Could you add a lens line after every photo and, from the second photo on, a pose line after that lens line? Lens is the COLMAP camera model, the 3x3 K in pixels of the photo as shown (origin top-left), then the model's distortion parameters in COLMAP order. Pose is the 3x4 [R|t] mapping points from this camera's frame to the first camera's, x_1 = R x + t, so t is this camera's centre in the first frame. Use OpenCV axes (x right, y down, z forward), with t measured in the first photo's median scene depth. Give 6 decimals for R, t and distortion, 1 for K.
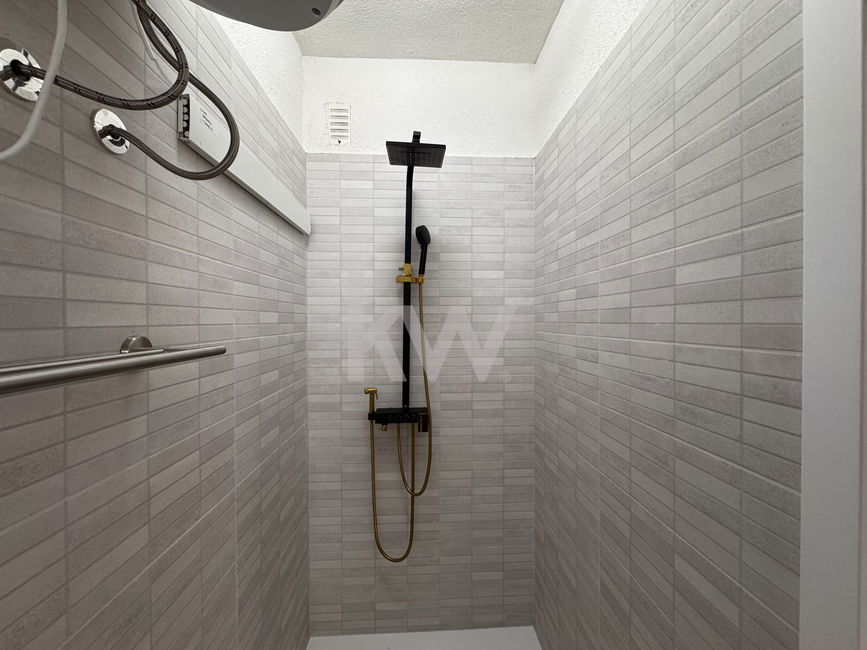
lens RADIAL K [[342.7, 0, 433.5], [0, 342.7, 325.0], [0, 0, 1]] dist [-0.000840, -0.000103]
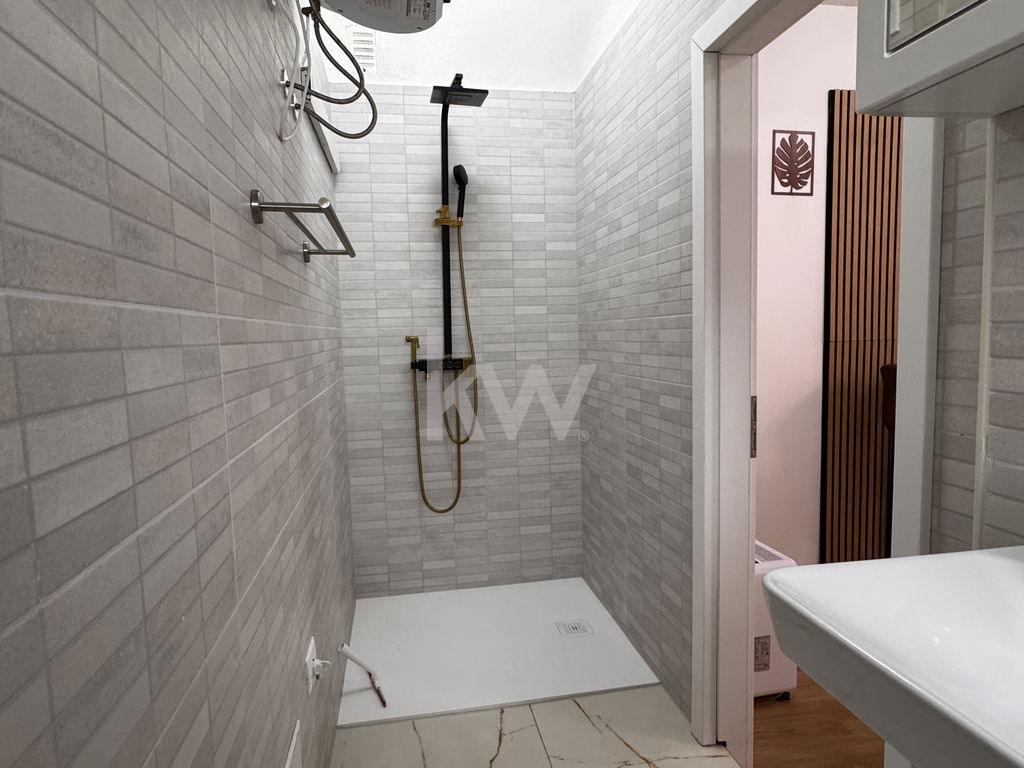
lens RADIAL K [[610.8, 0, 506.5], [0, 610.8, 387.3], [0, 0, 1]] dist [0.003770, -0.001720]
pose [[0.991553, -0.037155, 0.124268, -0.133516], [0.027657, 0.996624, 0.077301, 0.193336], [-0.126721, -0.073211, 0.989233, -0.723797]]
